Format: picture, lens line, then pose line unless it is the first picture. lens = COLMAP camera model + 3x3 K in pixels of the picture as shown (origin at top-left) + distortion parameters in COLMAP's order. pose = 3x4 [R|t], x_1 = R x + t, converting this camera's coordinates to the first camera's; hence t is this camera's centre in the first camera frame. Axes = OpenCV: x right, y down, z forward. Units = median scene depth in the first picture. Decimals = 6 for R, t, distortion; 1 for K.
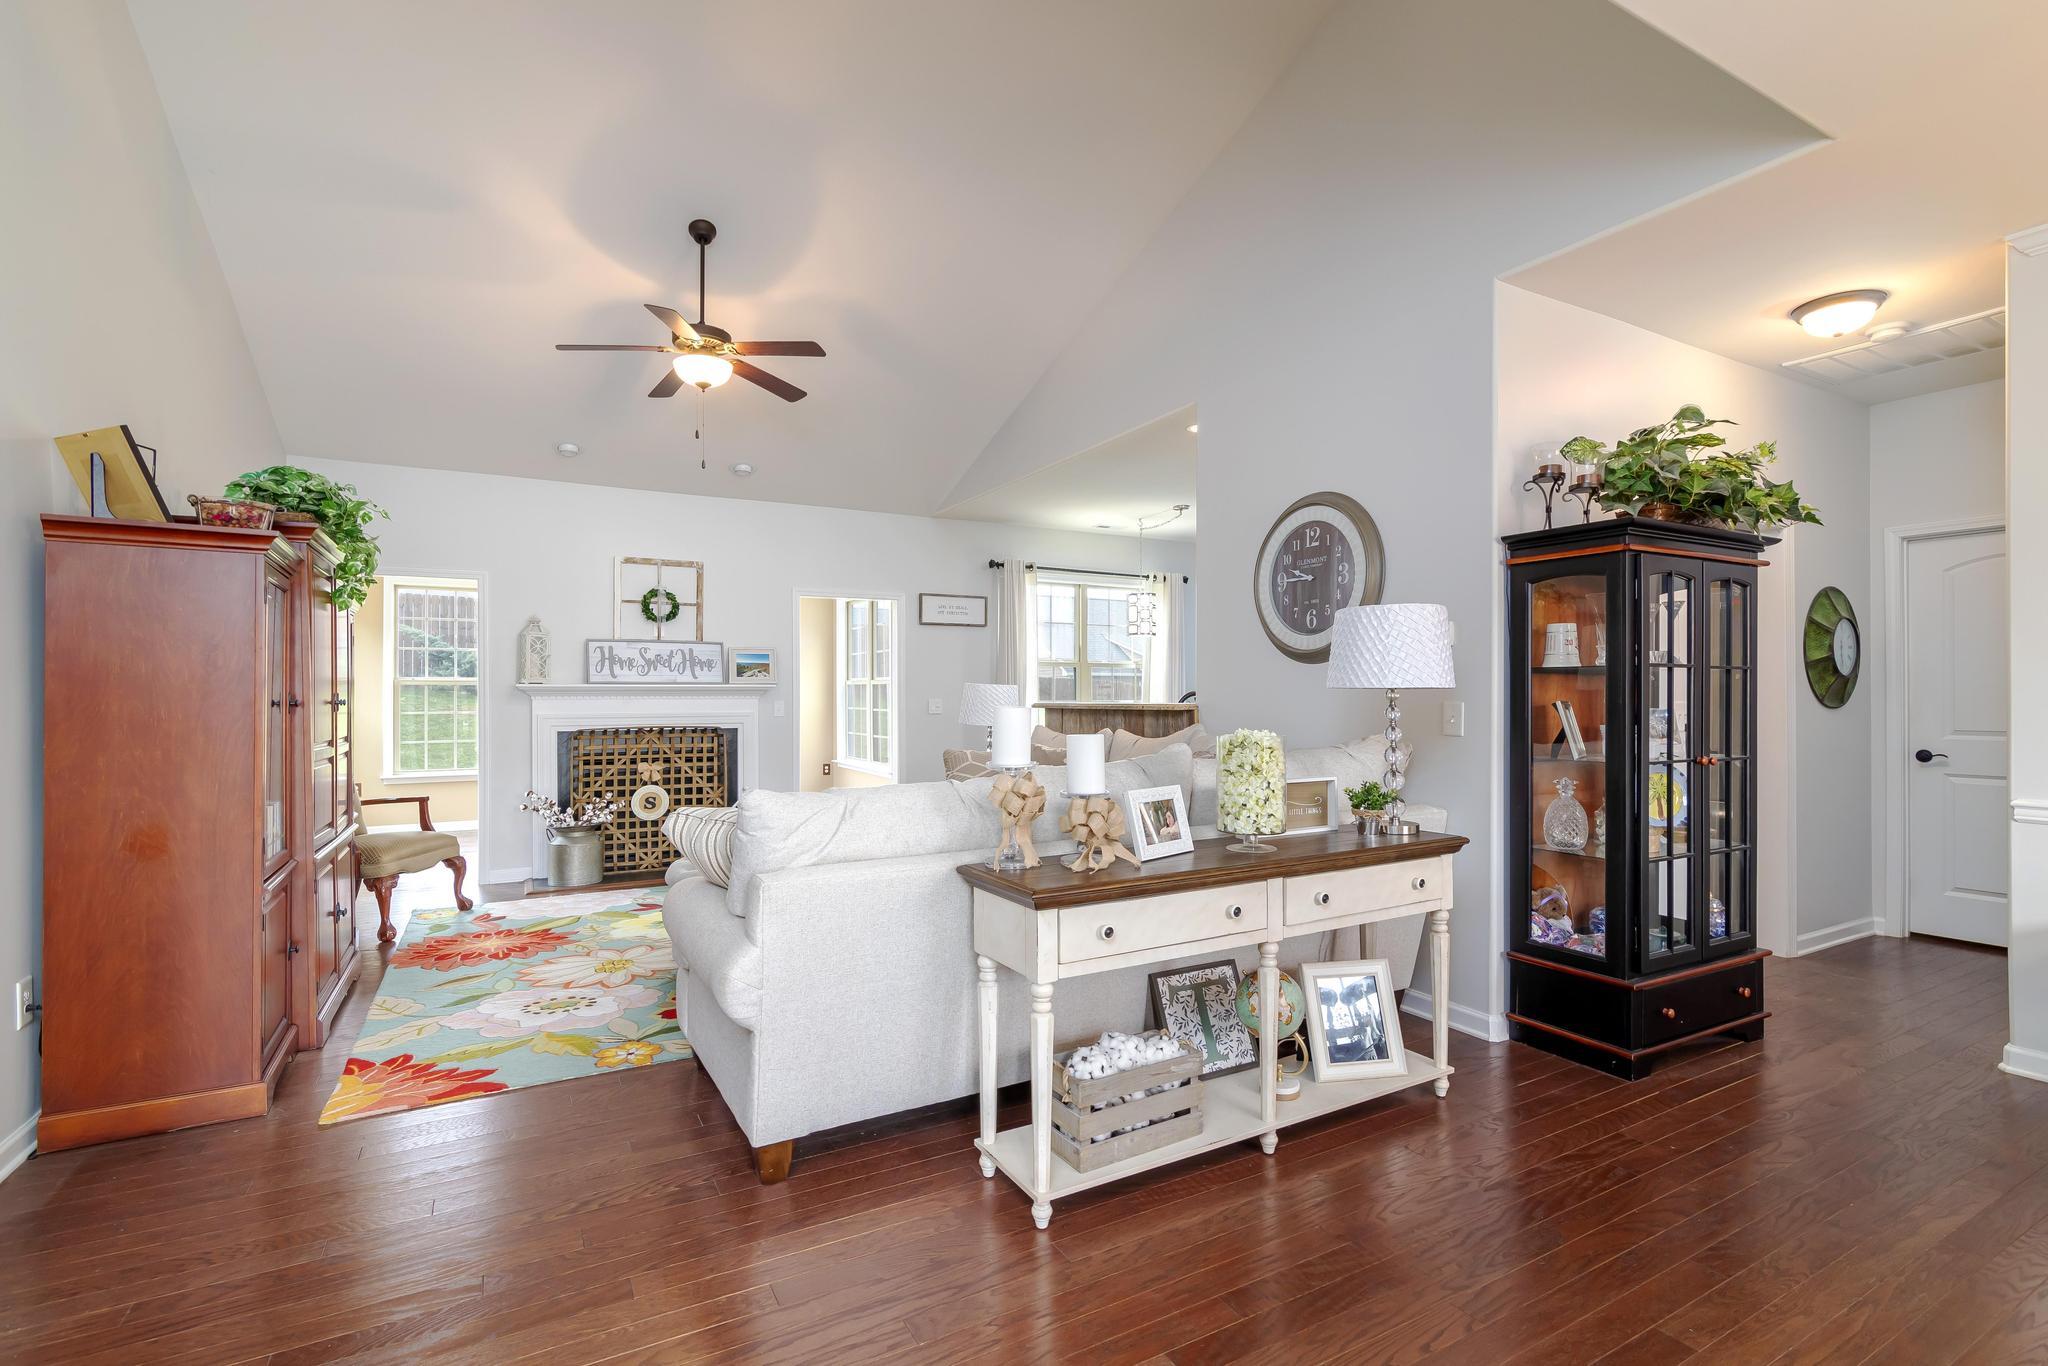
lens RADIAL K [[936.4, 0, 1028.2], [0, 936.4, 695.7], [0, 0, 1]] dist [0.000751, -0.000298]
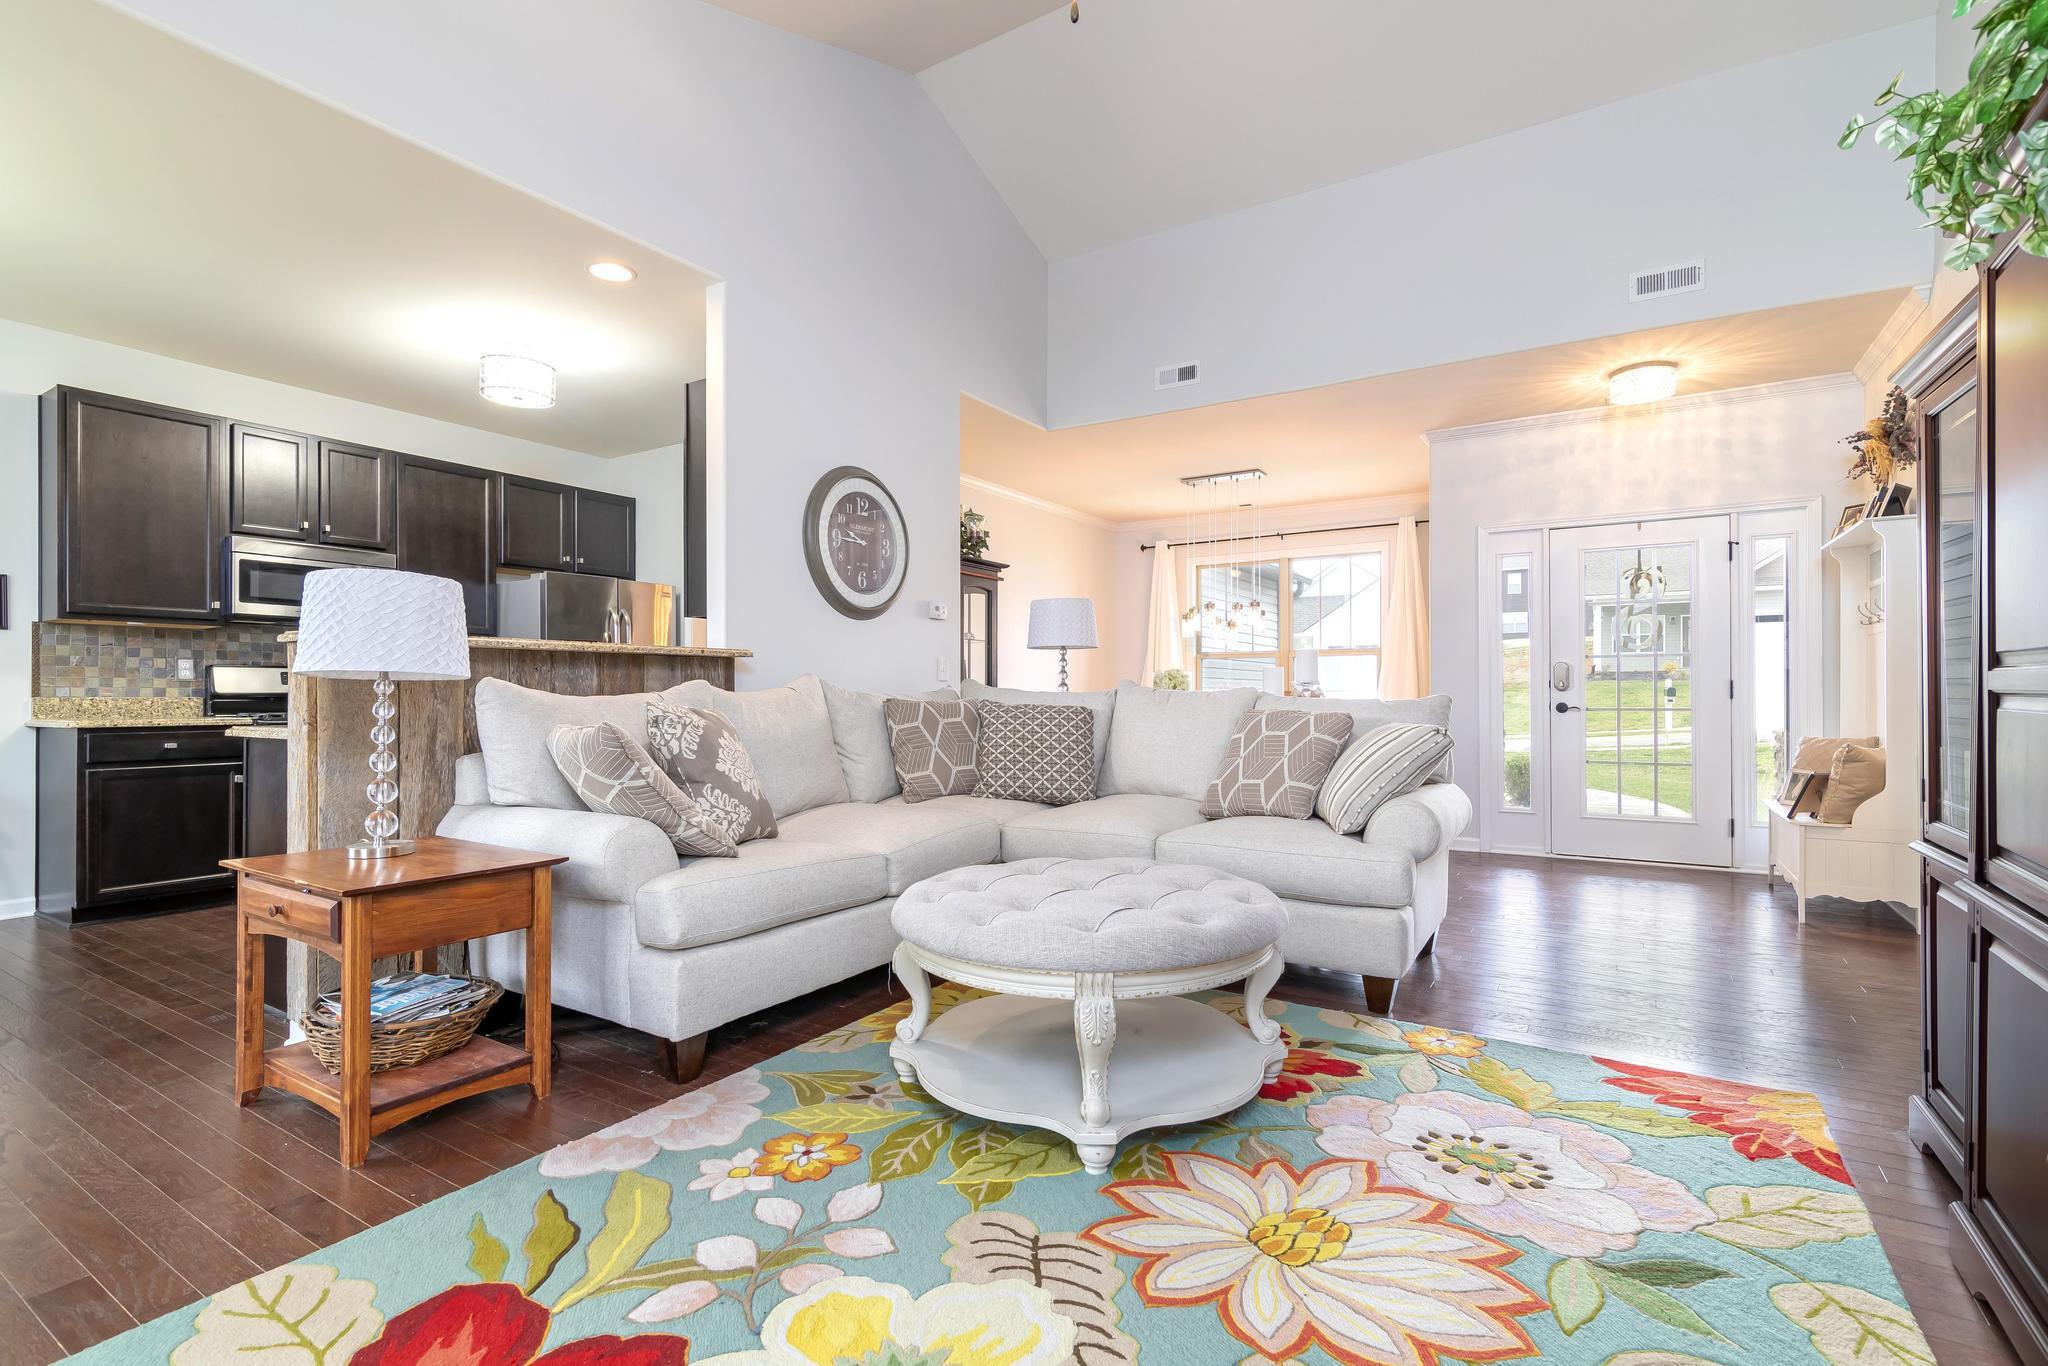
lens RADIAL K [[944.6, 0, 1032.0], [0, 944.6, 690.9], [0, 0, 1]] dist [-0.000628, 0.000229]
pose [[-0.477039, 0.007782, 0.878848, -0.481539], [0.003886, 0.999970, -0.006745, 0.036362], [-0.878874, 0.000198, -0.477055, 0.835159]]
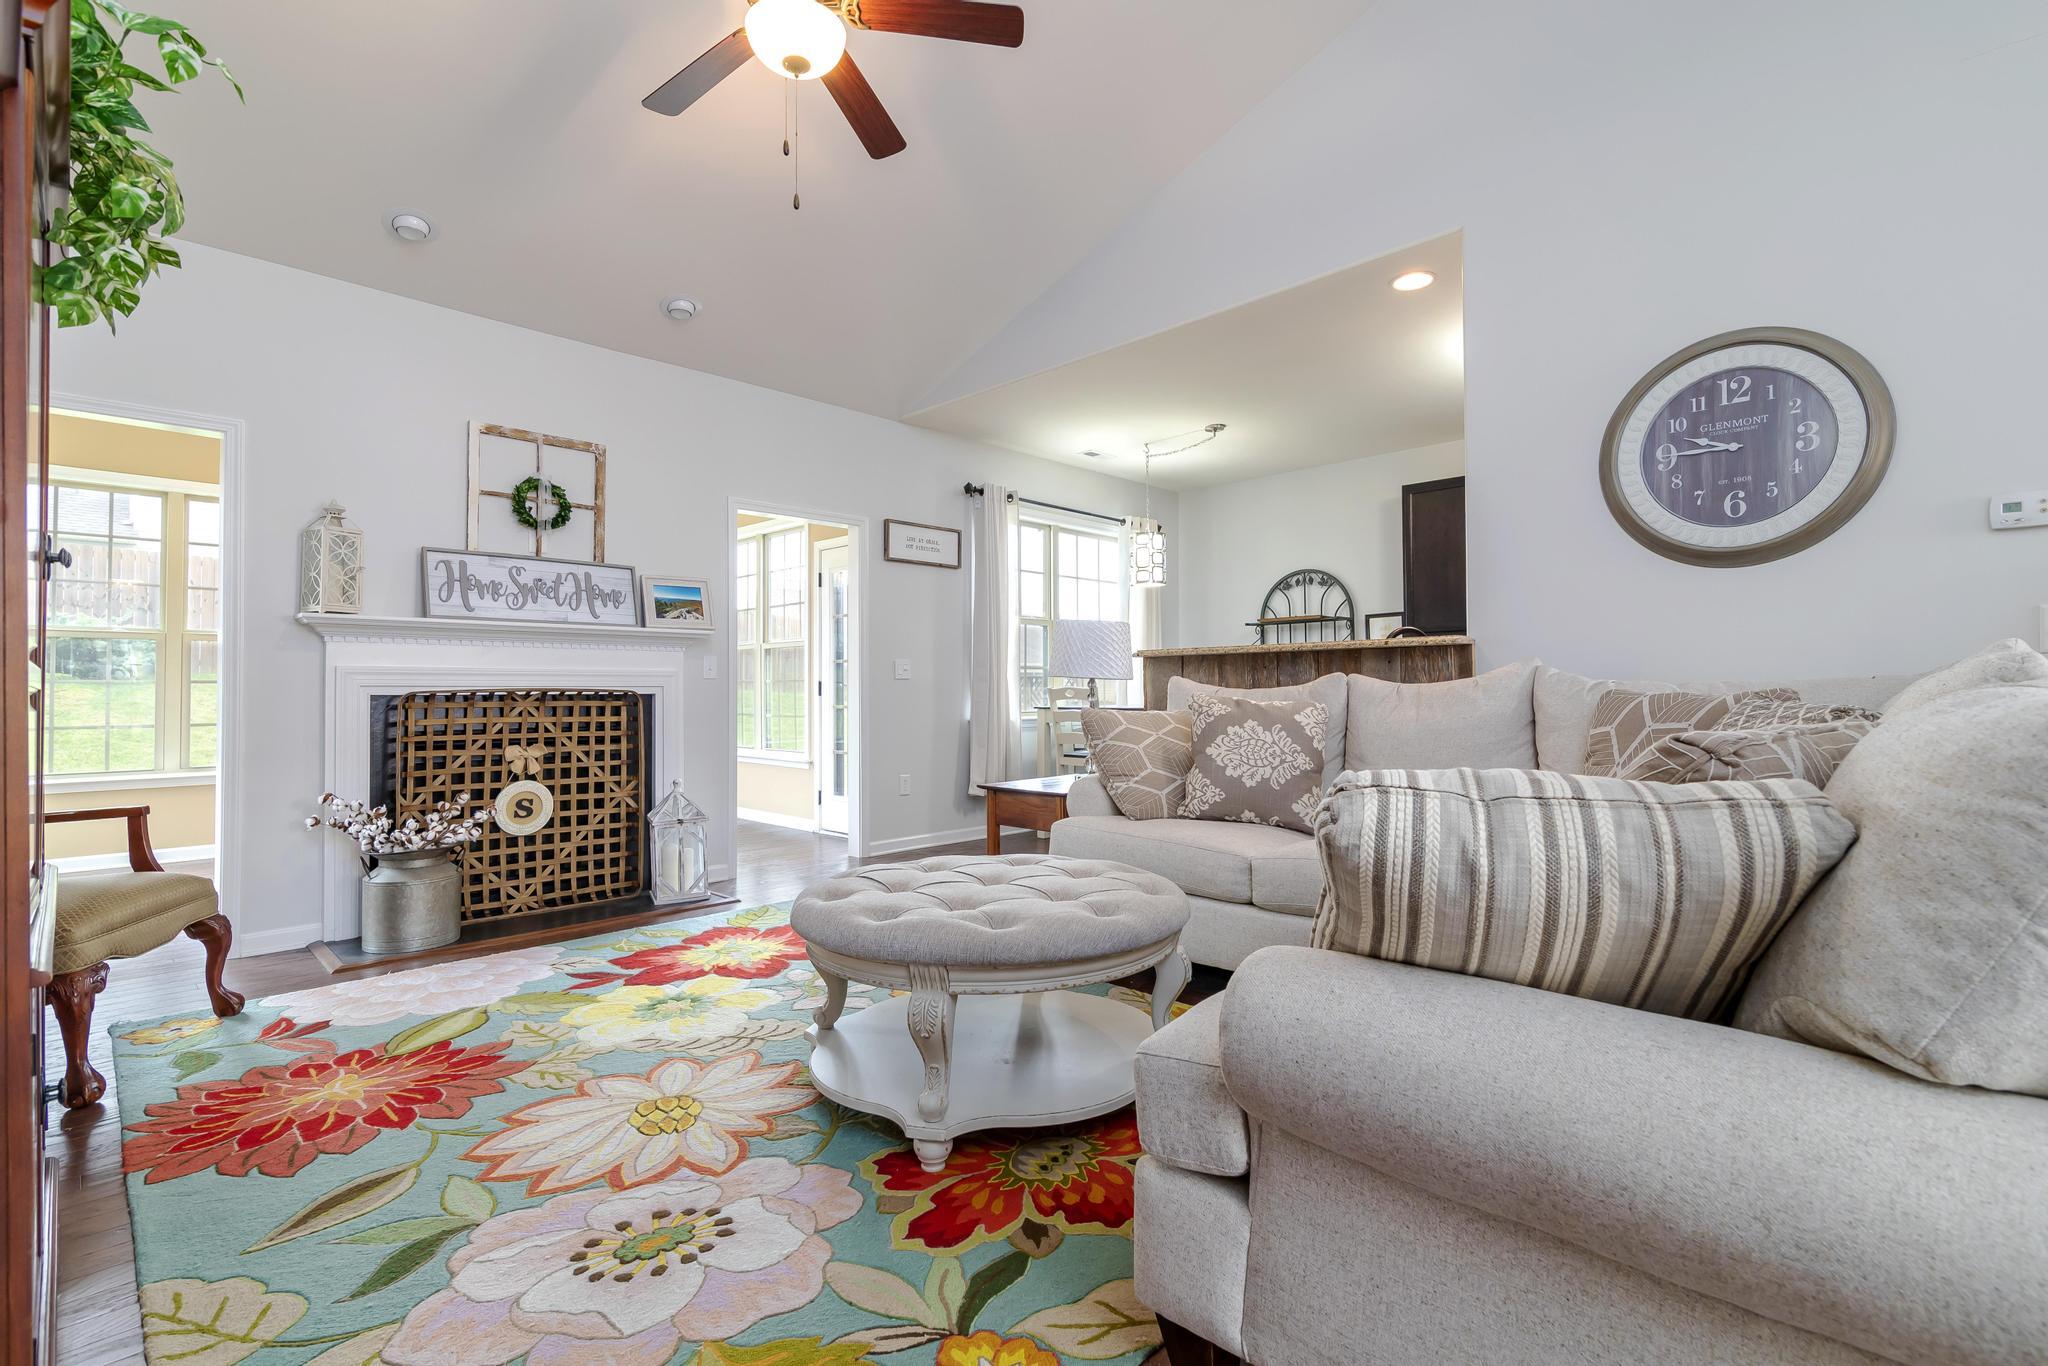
lens RADIAL K [[935.6, 0, 1022.4], [0, 935.6, 673.7], [0, 0, 1]] dist [0.001497, -0.000321]
pose [[0.960081, 0.003318, 0.279701, -0.257514], [0.003069, 0.999745, -0.022394, 0.037910], [-0.279704, 0.022359, 0.959826, 0.288095]]
